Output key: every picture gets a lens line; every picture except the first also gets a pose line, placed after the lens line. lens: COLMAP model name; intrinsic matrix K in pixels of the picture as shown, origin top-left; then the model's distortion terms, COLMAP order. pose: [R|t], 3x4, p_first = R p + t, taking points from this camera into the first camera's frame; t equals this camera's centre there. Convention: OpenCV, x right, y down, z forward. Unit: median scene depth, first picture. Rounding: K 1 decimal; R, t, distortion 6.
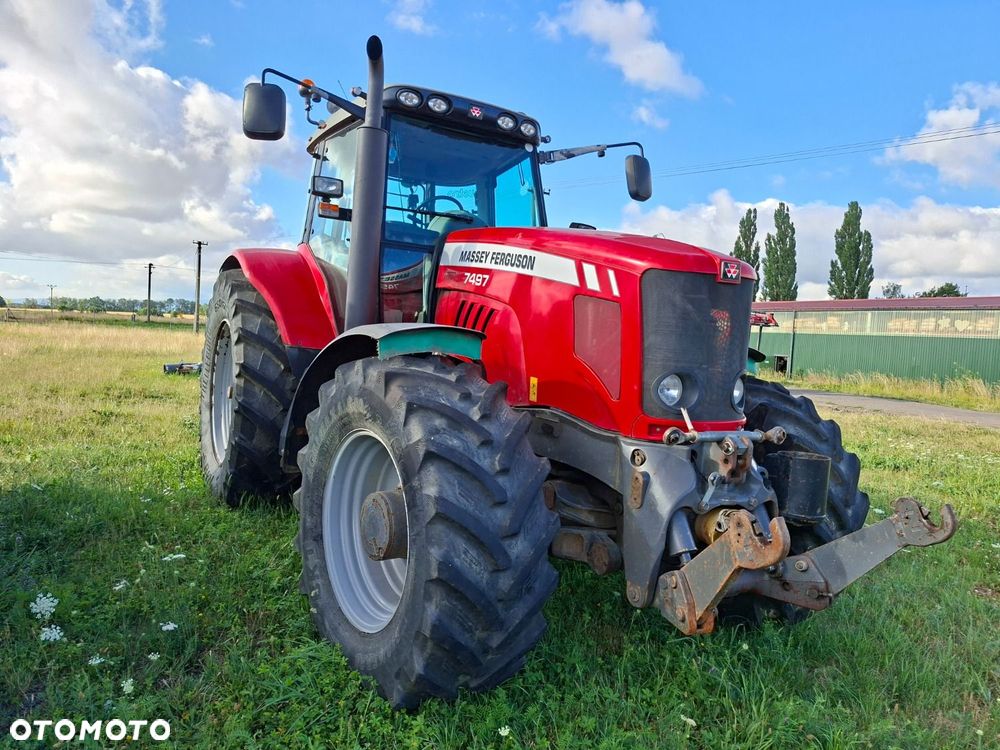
lens RADIAL K [[665.4, 0, 499.0], [0, 665.4, 384.5], [0, 0, 1]] dist [0.097471, -0.130375]
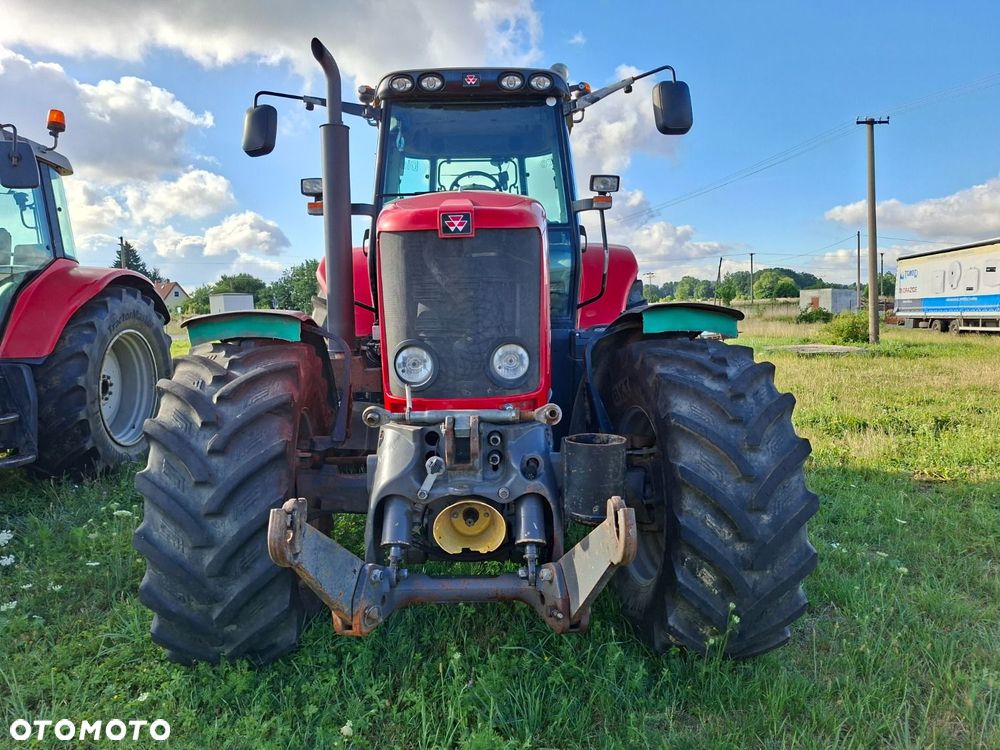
lens RADIAL K [[692.7, 0, 526.4], [0, 692.7, 372.7], [0, 0, 1]] dist [0.098765, -0.155556]
pose [[0.869722, -0.036122, -0.492218, 0.687619], [0.041872, 0.999123, 0.000663, 0.019997], [0.491762, -0.021186, 0.870472, 0.215631]]
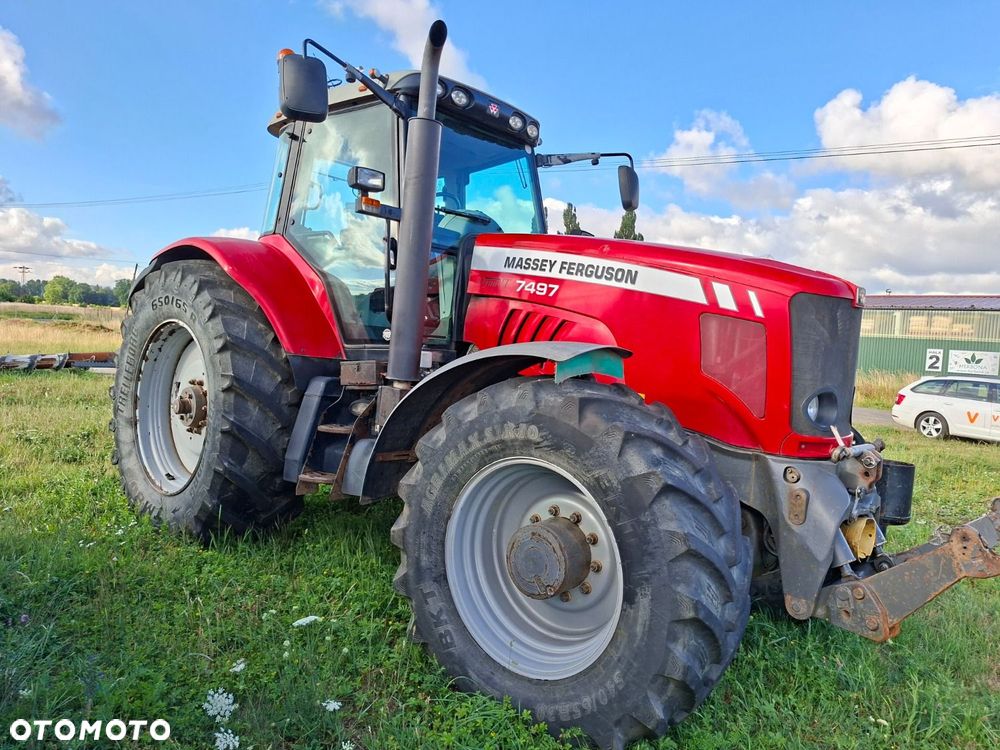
lens RADIAL K [[676.8, 0, 500.0], [0, 676.8, 375.0], [0, 0, 1]] dist [0.082411, -0.107419]
pose [[0.954541, -0.010065, 0.297911, -0.427685], [0.009561, 0.999949, 0.003149, -0.041948], [-0.297928, -0.000158, 0.954588, 0.100226]]
